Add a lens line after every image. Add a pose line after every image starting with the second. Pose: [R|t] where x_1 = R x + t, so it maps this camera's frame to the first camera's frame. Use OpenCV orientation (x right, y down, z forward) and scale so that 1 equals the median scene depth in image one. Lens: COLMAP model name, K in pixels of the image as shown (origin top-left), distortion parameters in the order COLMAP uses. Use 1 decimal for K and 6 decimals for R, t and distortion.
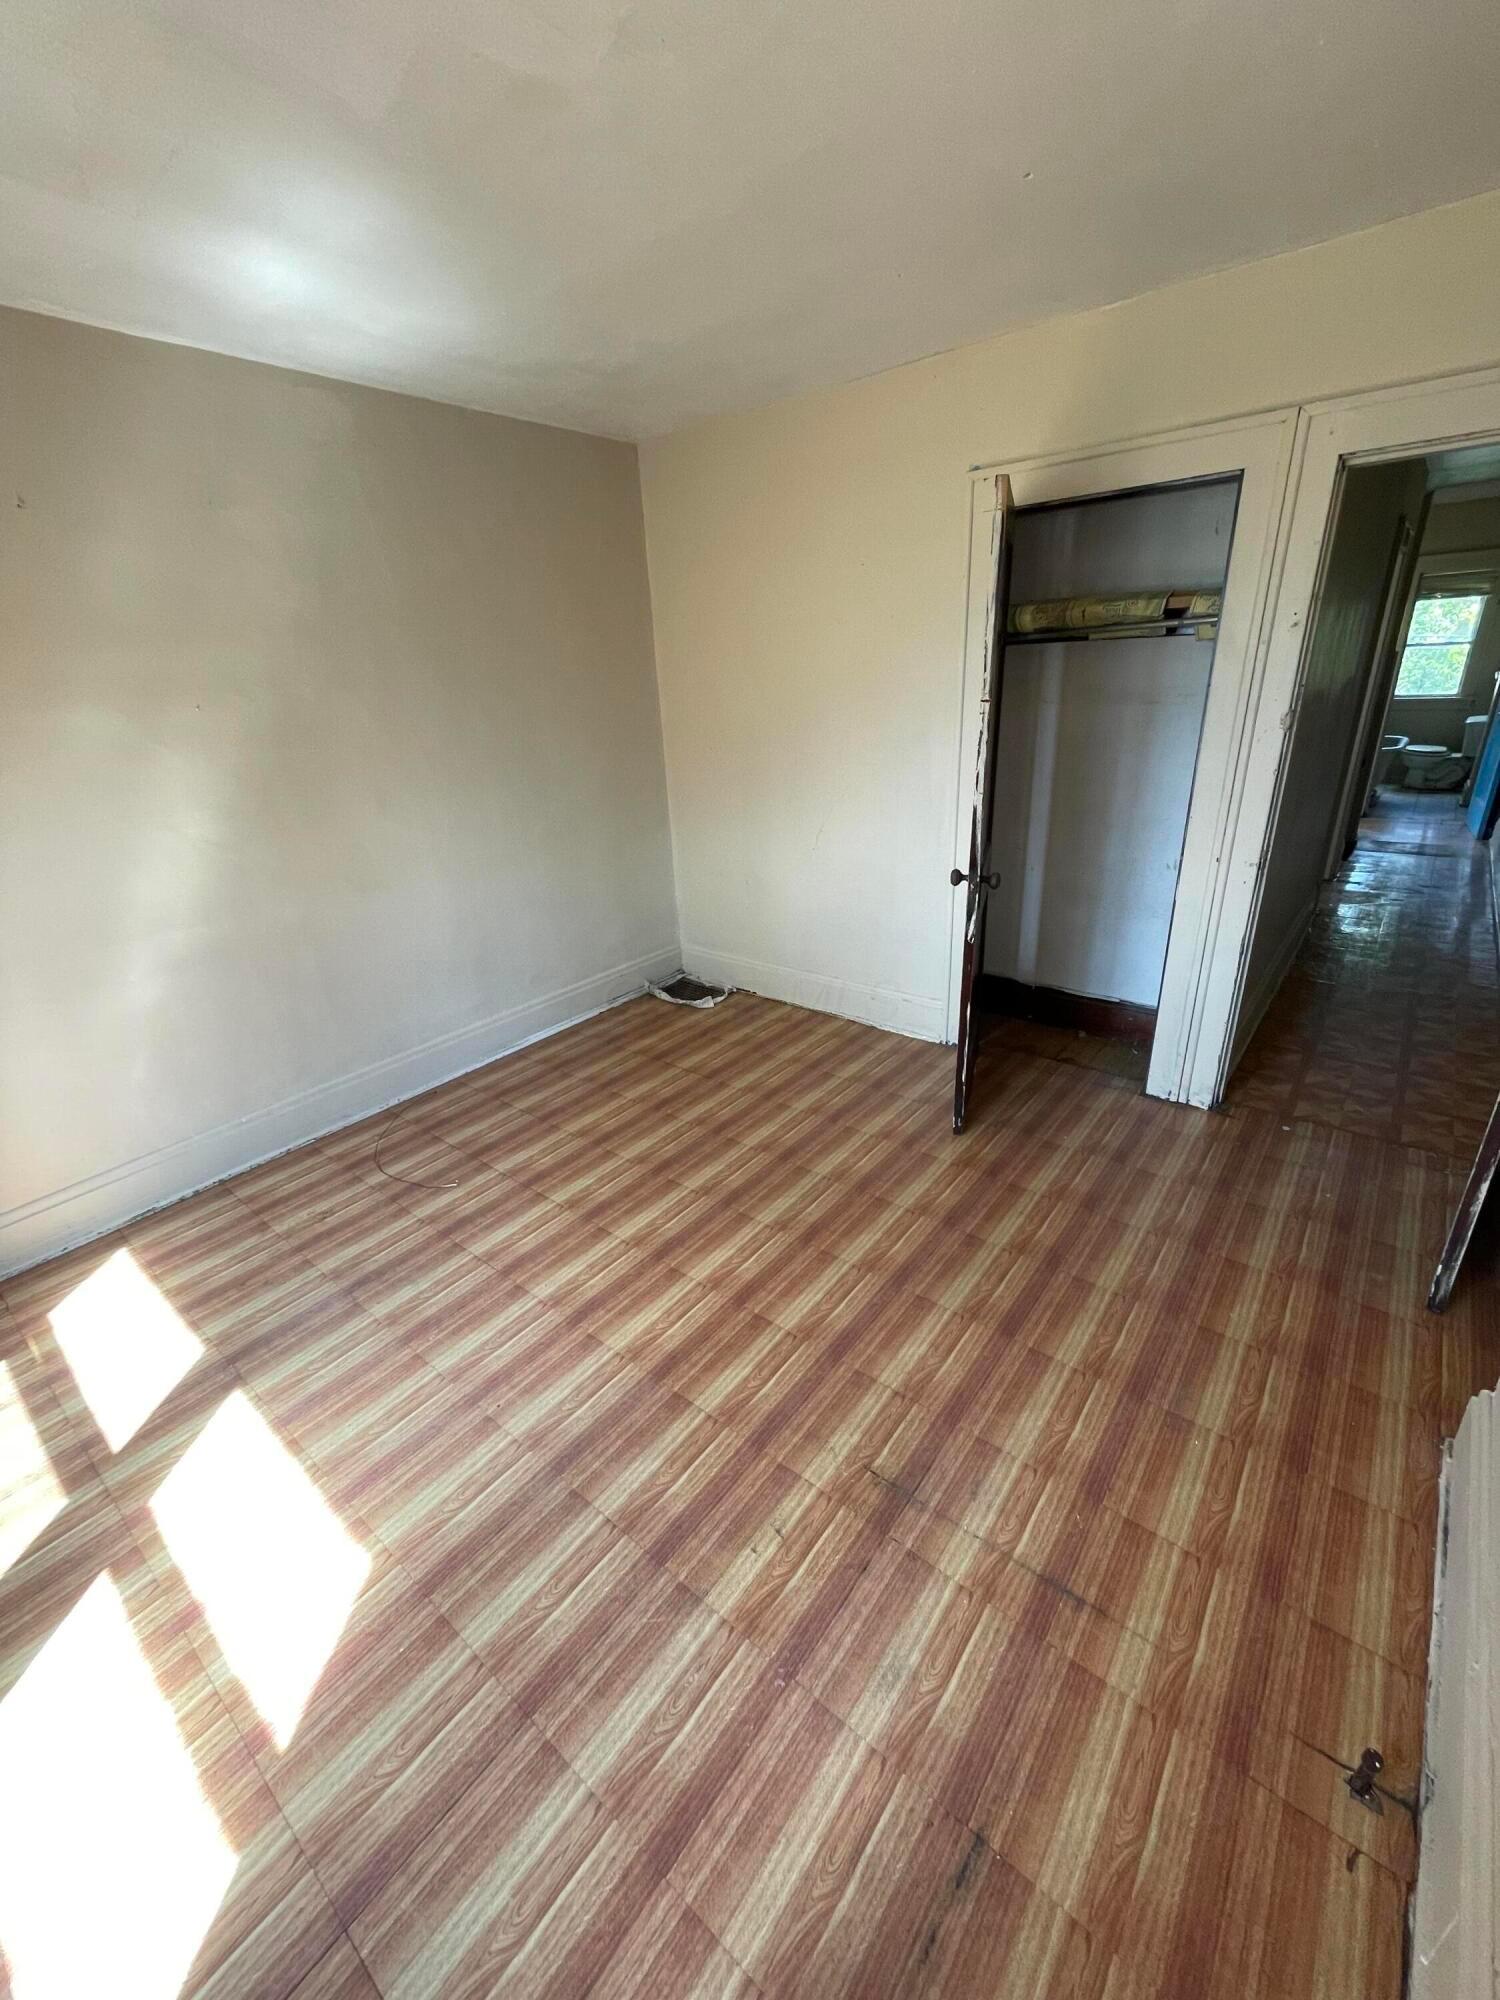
lens RADIAL K [[804.7, 0, 778.9], [0, 804.7, 971.5], [0, 0, 1]] dist [-0.001841, -0.000374]
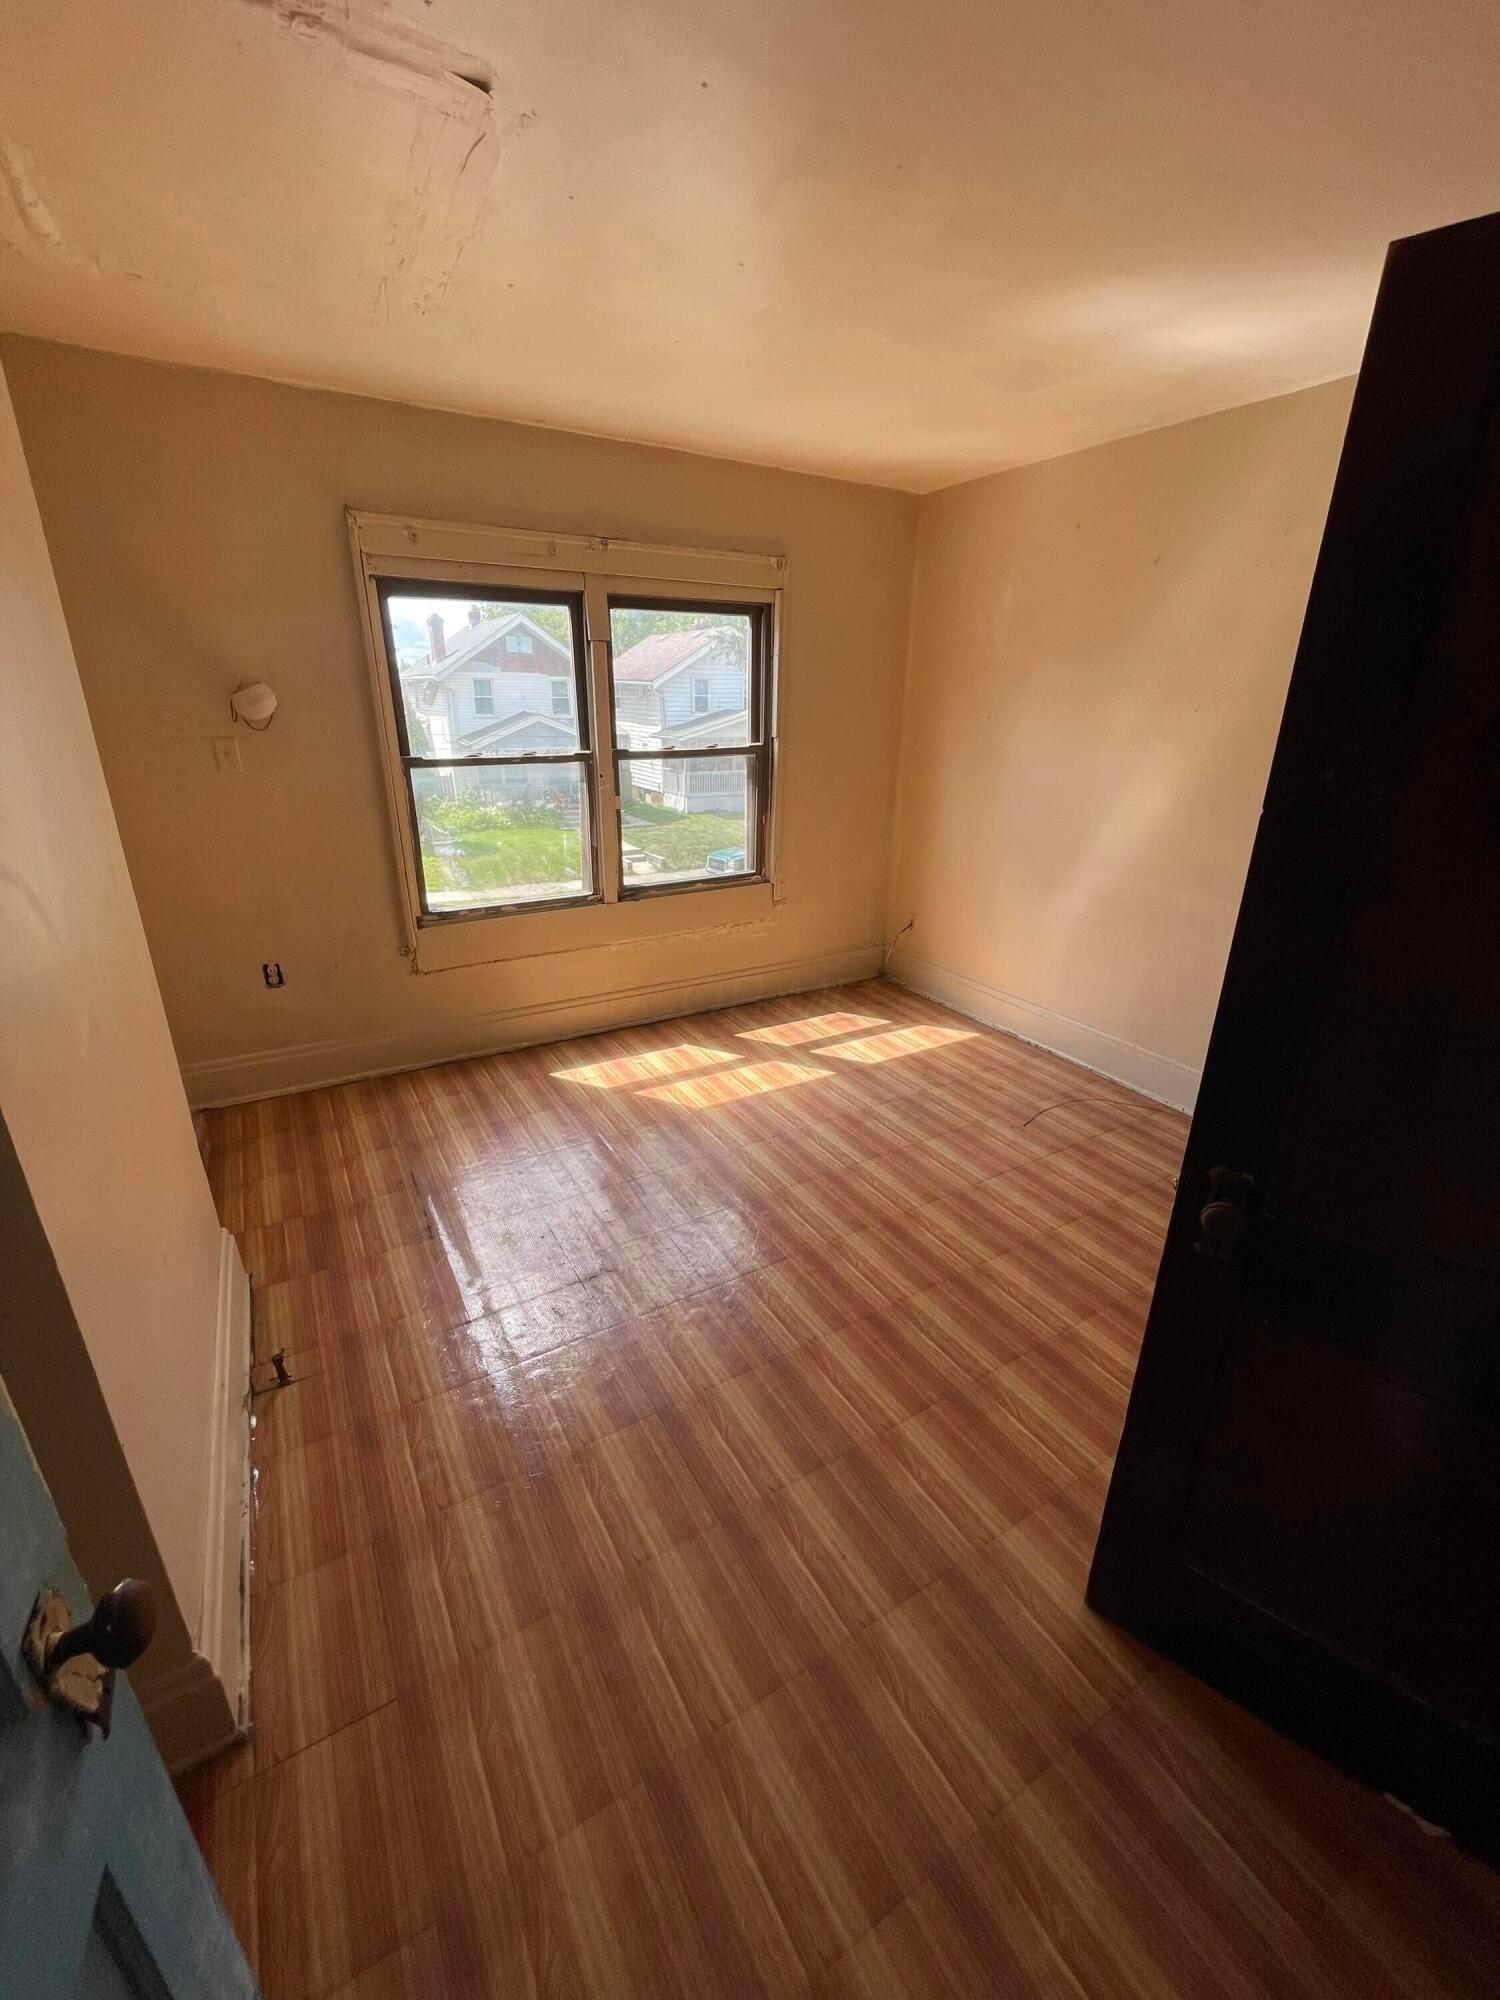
lens RADIAL K [[810.9, 0, 750.0], [0, 810.9, 1000.0], [0, 0, 1]] dist [-0.001752, -0.000150]
pose [[-0.359119, 0.372623, -0.855678, 0.768400], [-0.329488, 0.807184, 0.489788, -0.383535], [0.873196, 0.457828, -0.167100, 0.891762]]
